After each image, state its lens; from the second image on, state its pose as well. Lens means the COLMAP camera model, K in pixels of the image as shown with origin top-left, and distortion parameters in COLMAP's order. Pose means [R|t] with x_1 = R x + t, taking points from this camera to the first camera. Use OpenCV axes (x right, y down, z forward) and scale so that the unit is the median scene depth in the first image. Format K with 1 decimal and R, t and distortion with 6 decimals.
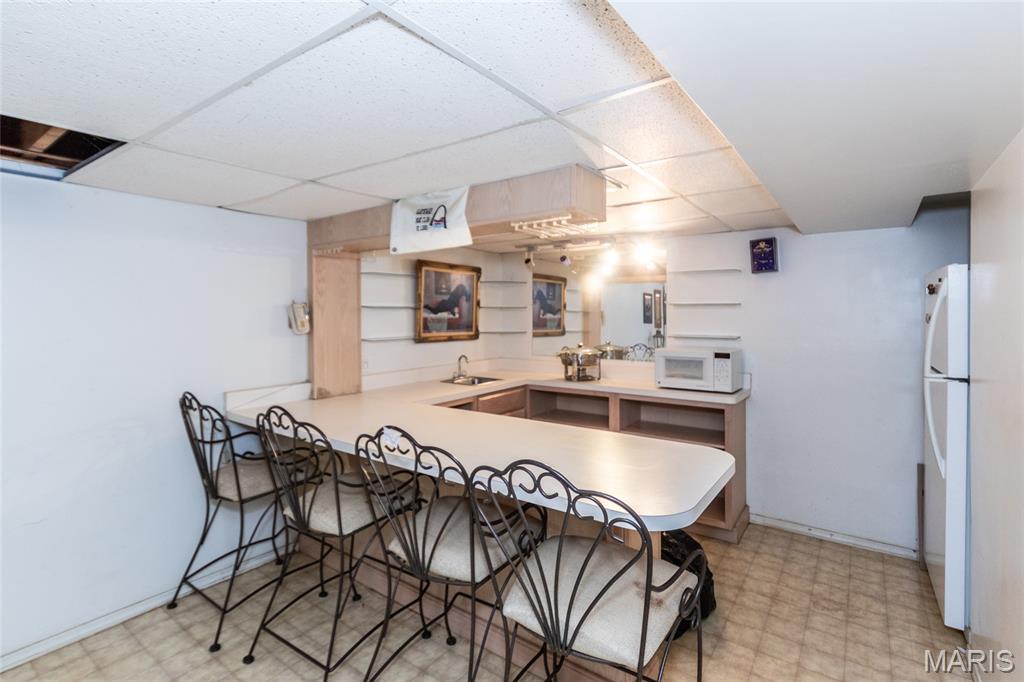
lens RADIAL K [[489.6, 0, 517.7], [0, 489.6, 317.3], [0, 0, 1]] dist [0.005250, -0.000896]
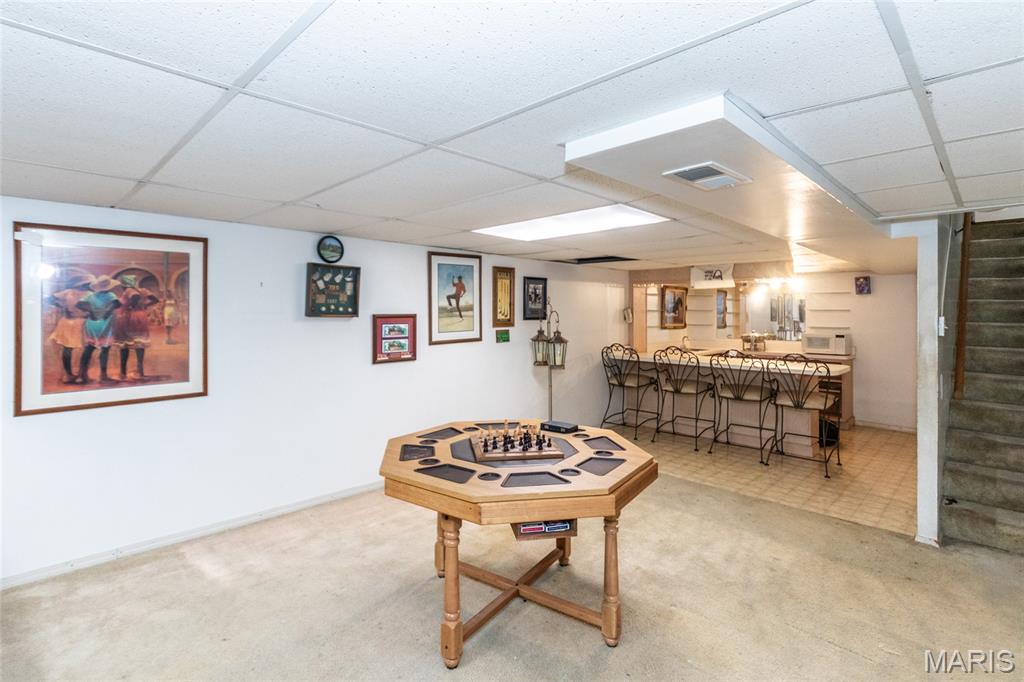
lens RADIAL K [[489.6, 0, 510.9], [0, 489.6, 311.3], [0, 0, 1]] dist [0.005250, -0.000896]
pose [[0.987384, 0.007582, -0.158164, -0.583579], [-0.009200, 0.999913, -0.009500, 0.008013], [0.158078, 0.010836, 0.987367, -1.169982]]
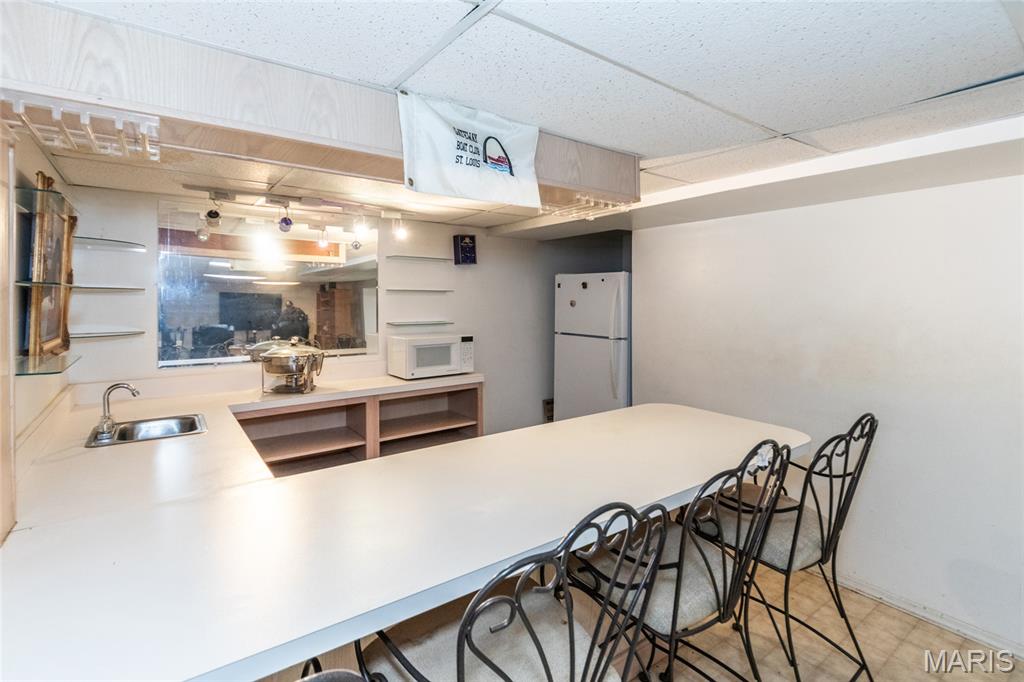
lens RADIAL K [[489.6, 0, 518.1], [0, 489.6, 302.3], [0, 0, 1]] dist [0.005250, -0.000896]
pose [[0.295890, -0.002640, 0.955218, -0.574169], [0.004807, 0.999988, 0.001275, -0.003959], [-0.955210, 0.004215, 0.295899, 0.568525]]
